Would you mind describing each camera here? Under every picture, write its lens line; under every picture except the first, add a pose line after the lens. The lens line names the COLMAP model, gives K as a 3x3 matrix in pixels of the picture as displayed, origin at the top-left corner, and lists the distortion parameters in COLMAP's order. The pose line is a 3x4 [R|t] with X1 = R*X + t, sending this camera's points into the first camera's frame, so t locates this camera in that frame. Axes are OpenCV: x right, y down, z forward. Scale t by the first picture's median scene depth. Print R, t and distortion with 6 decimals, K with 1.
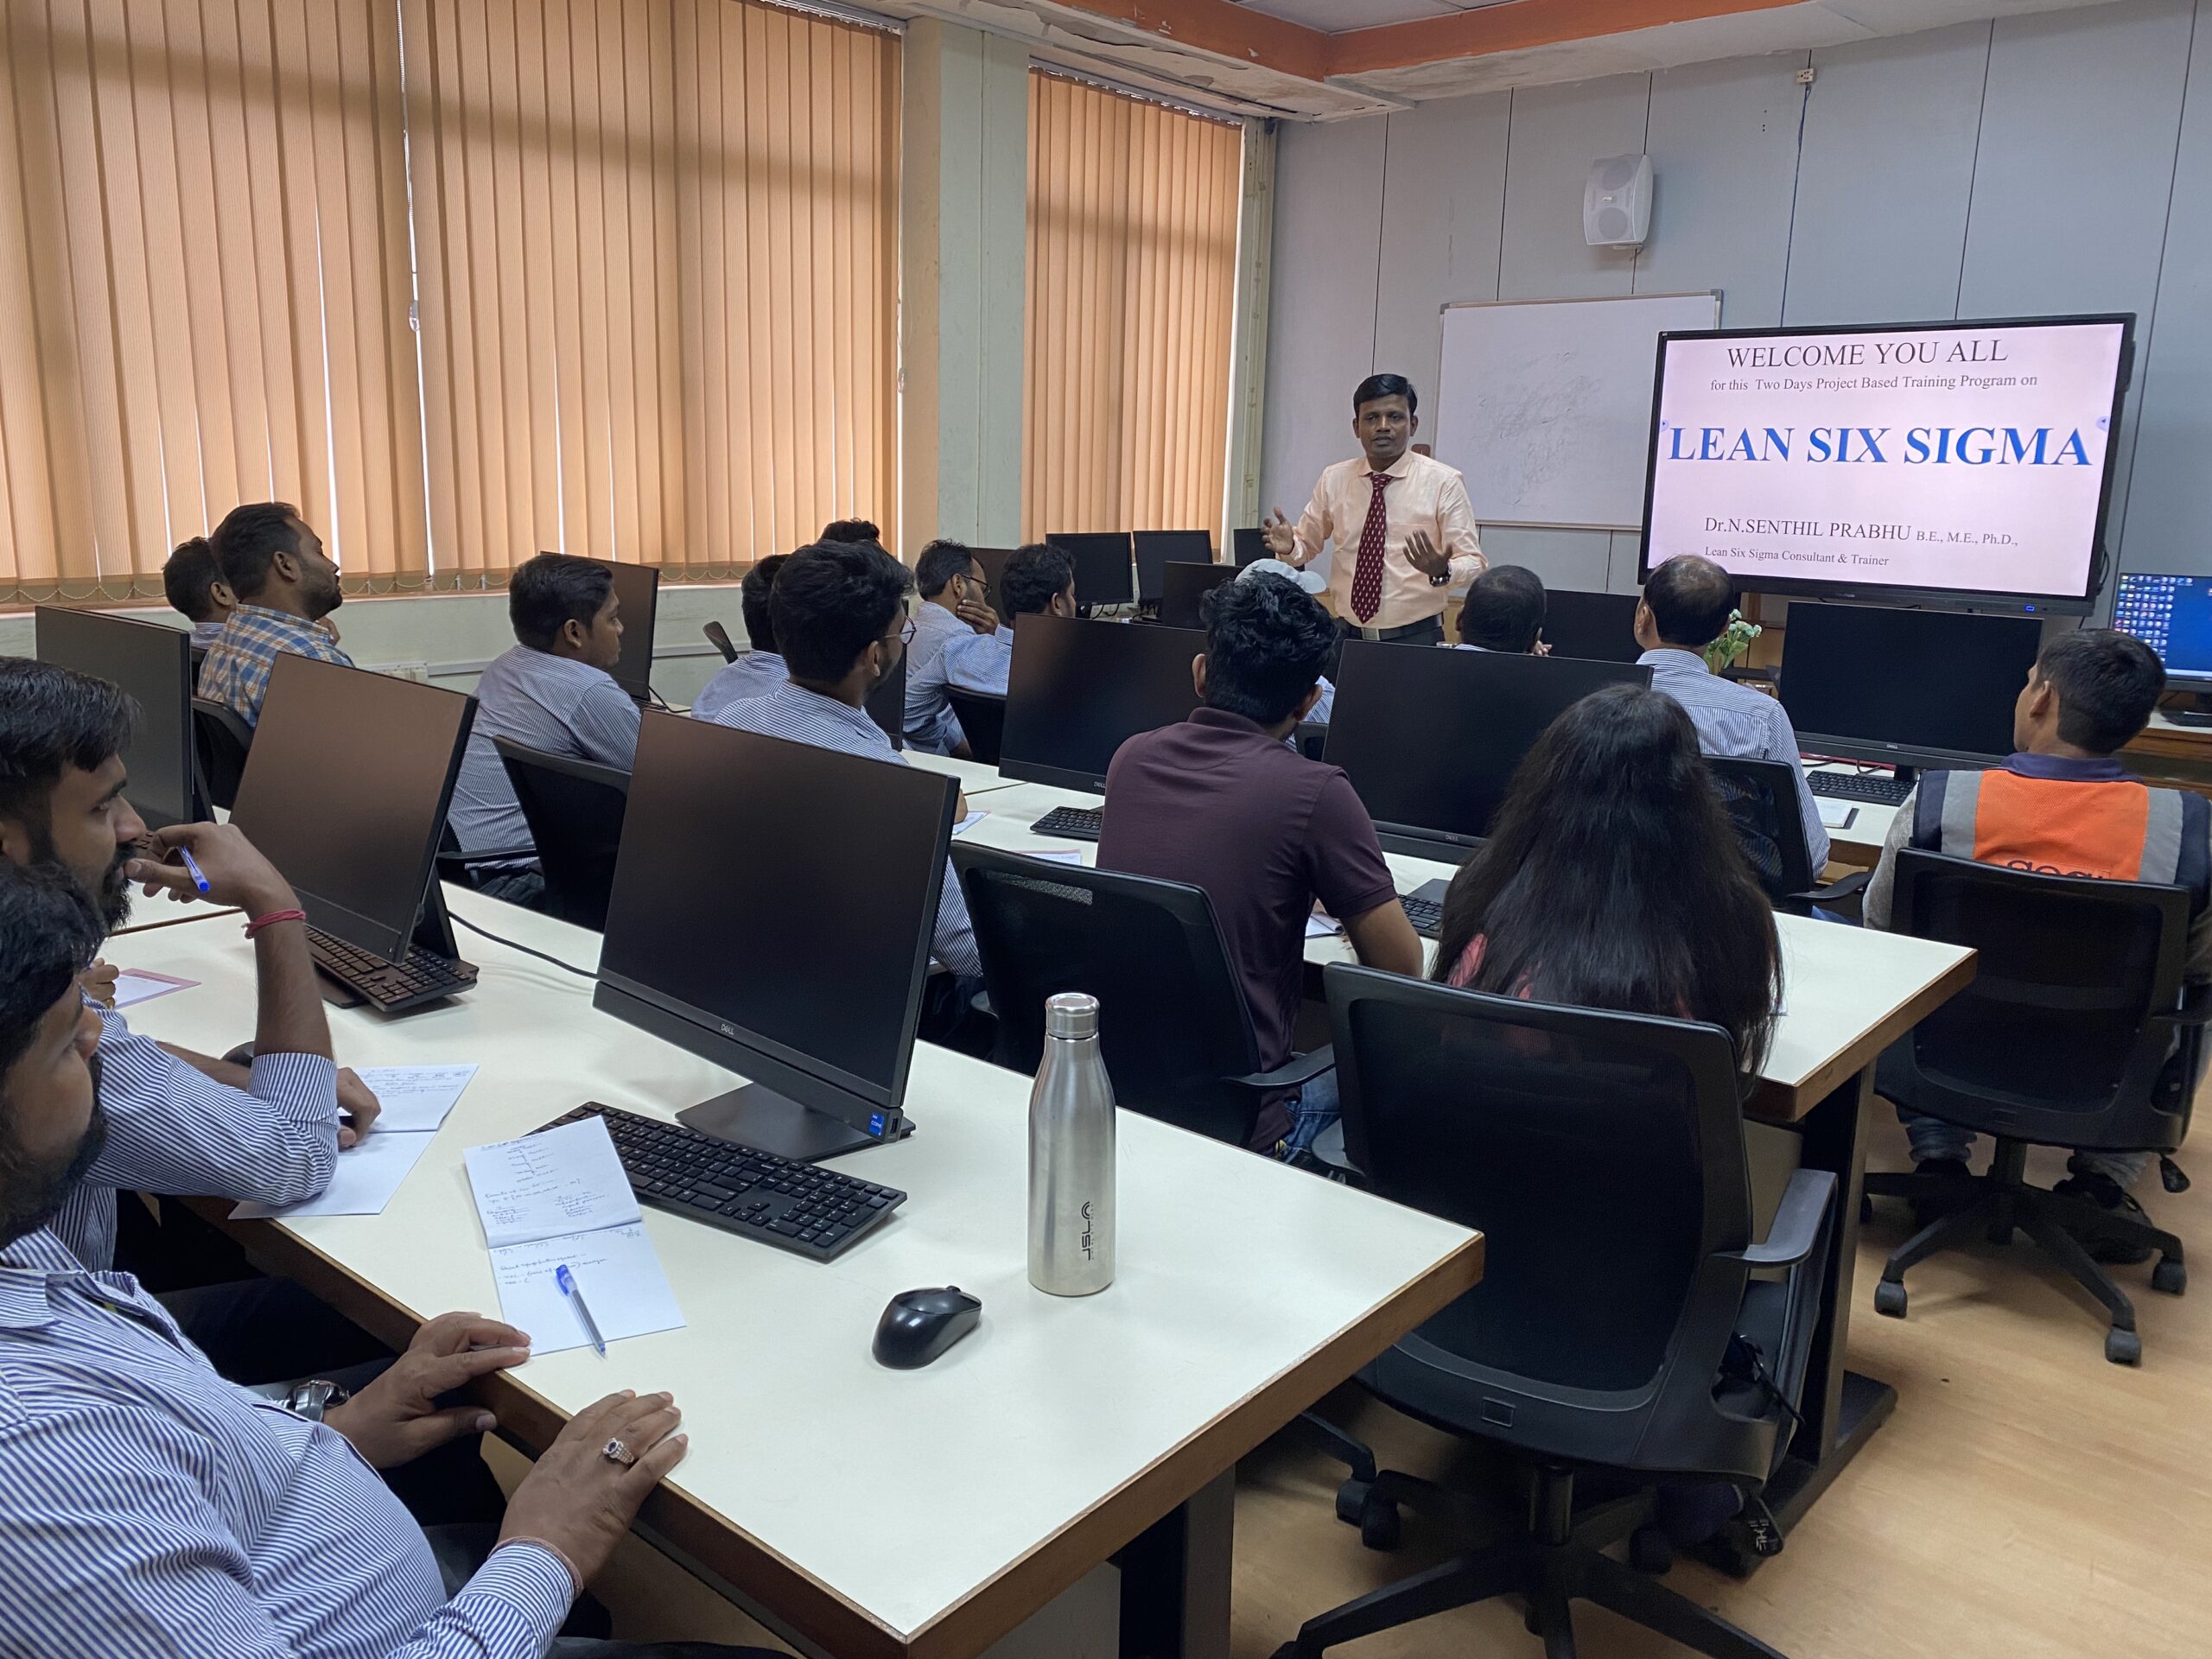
lens RADIAL K [[1746.2, 0, 1059.5], [0, 1746.2, 809.5], [0, 0, 1]] dist [0.035279, -0.012097]
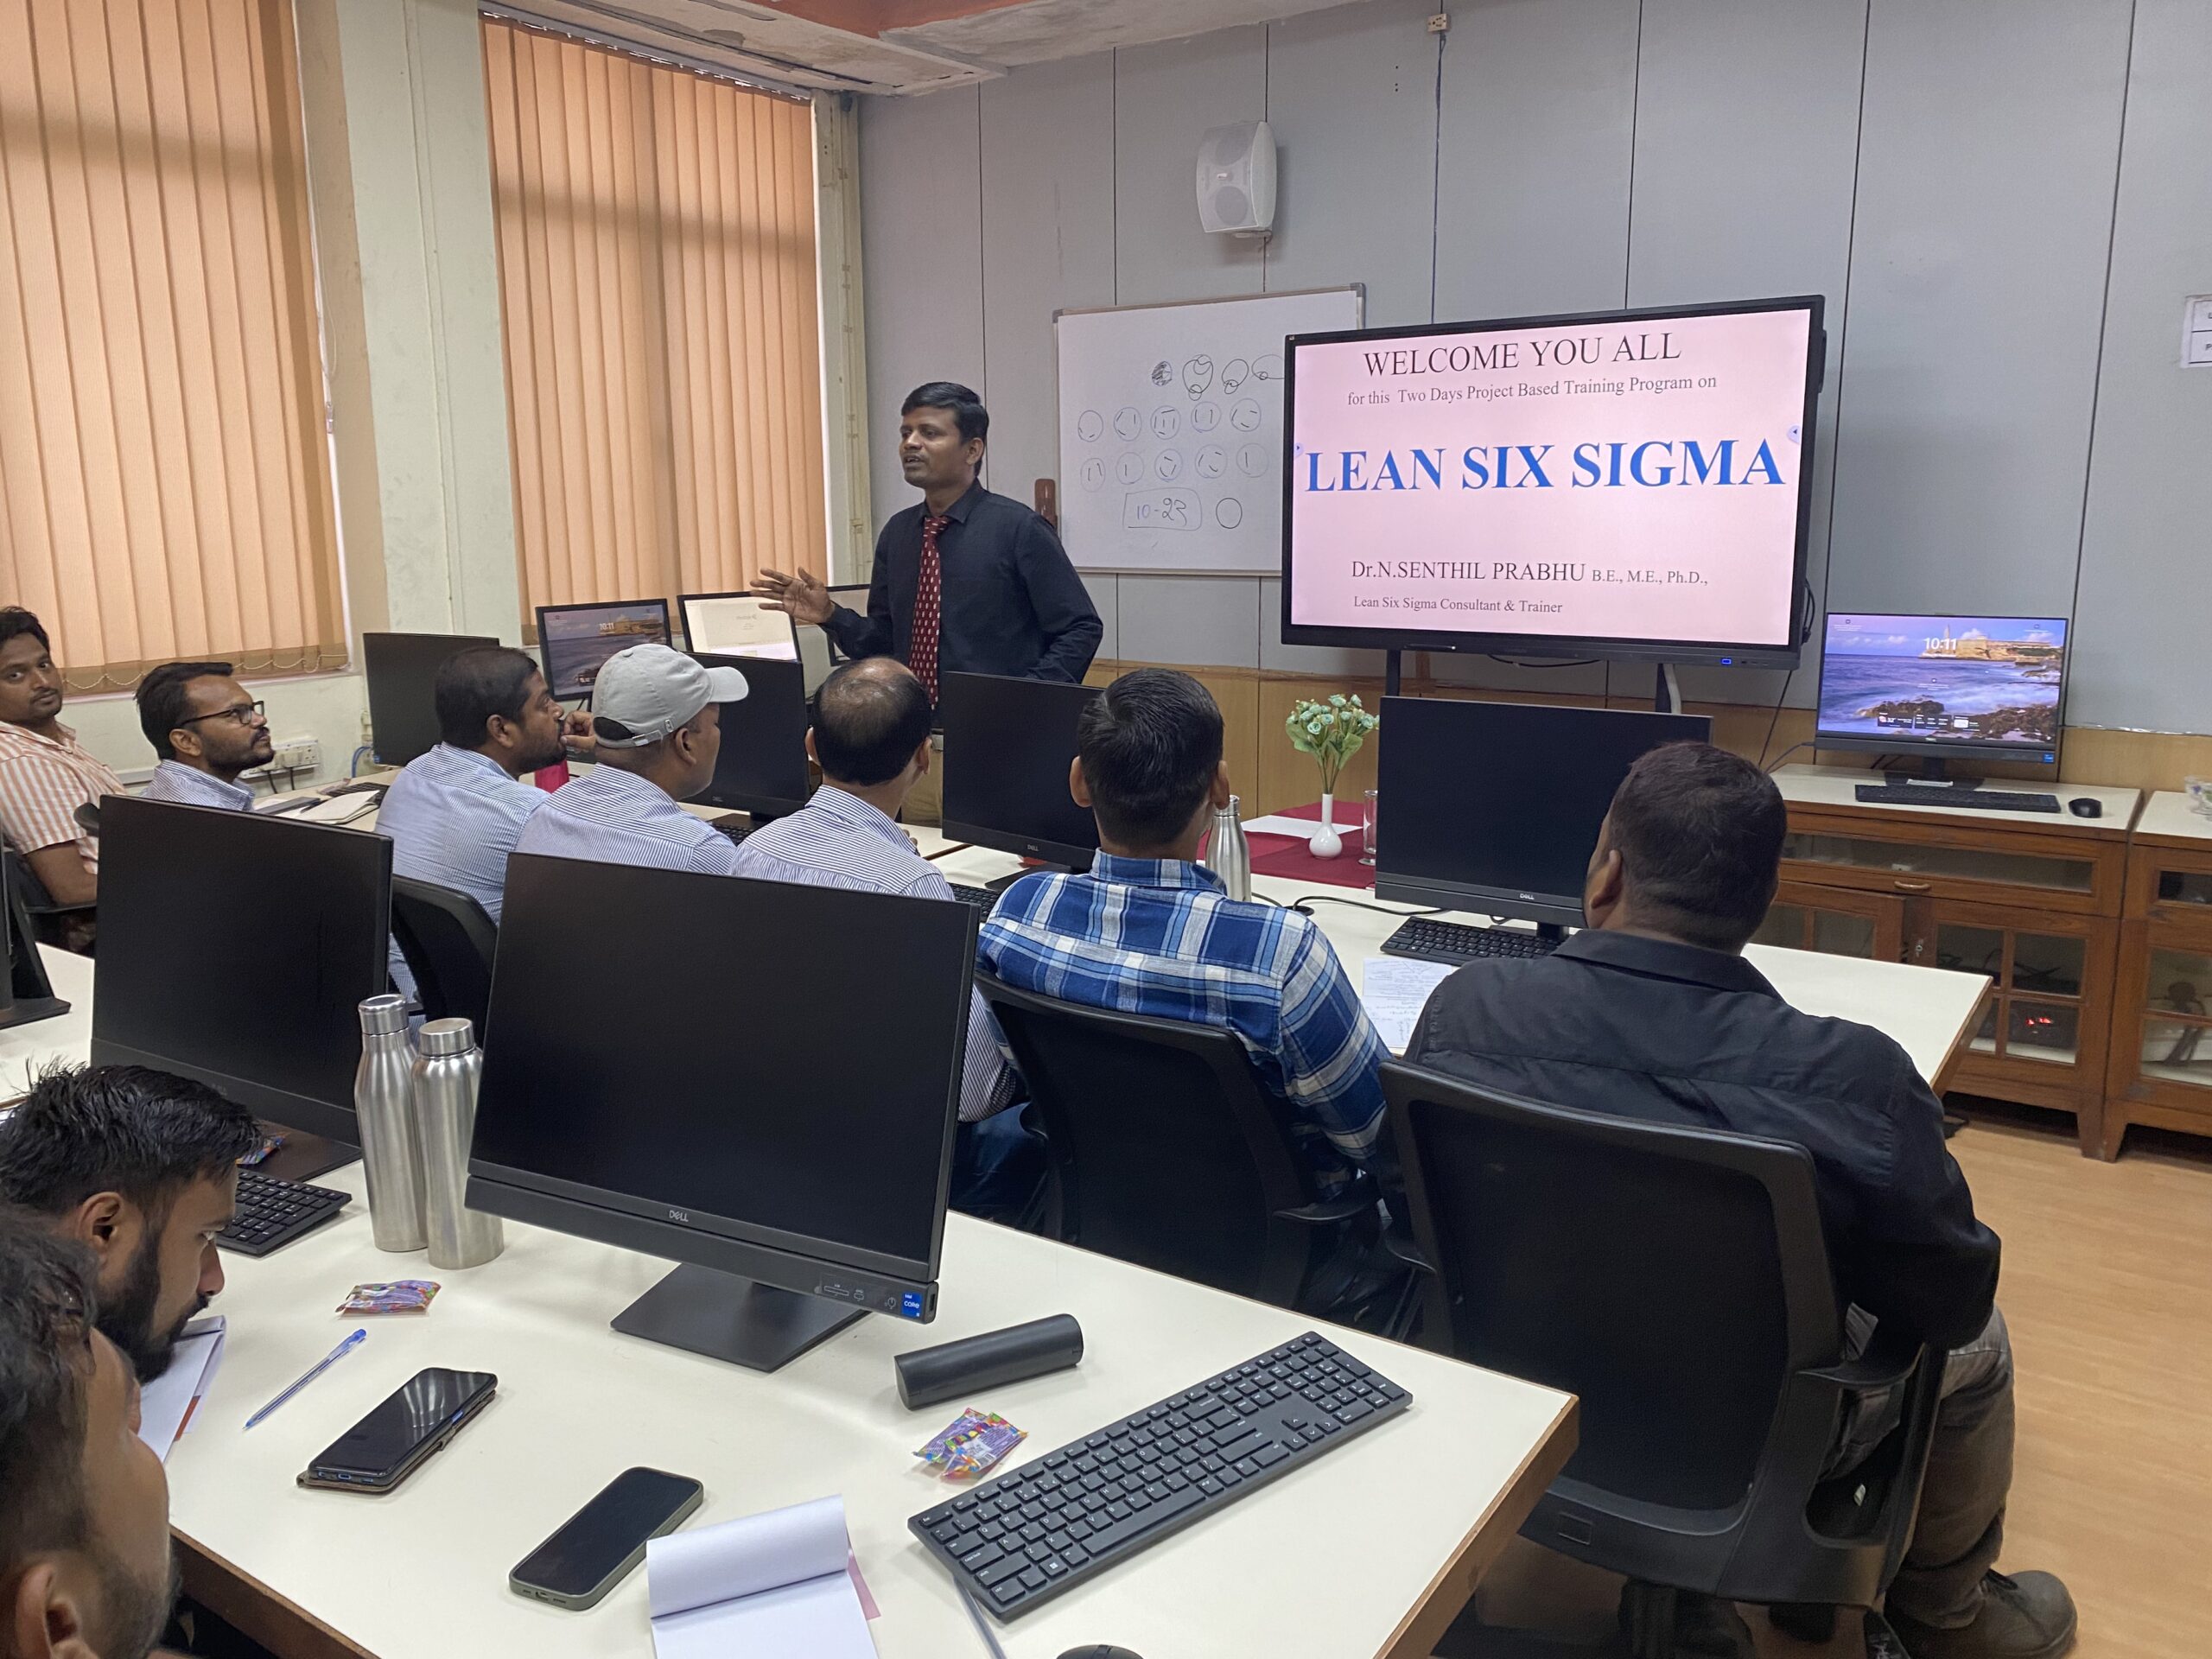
lens RADIAL K [[1746.2, 0, 1074.2], [0, 1746.2, 822.4], [0, 0, 1]] dist [0.035279, -0.012097]
pose [[0.991840, -0.056139, 0.114467, 0.131412], [0.057276, 0.998336, -0.006660, -0.043913], [-0.113903, 0.013161, 0.993405, 0.196206]]
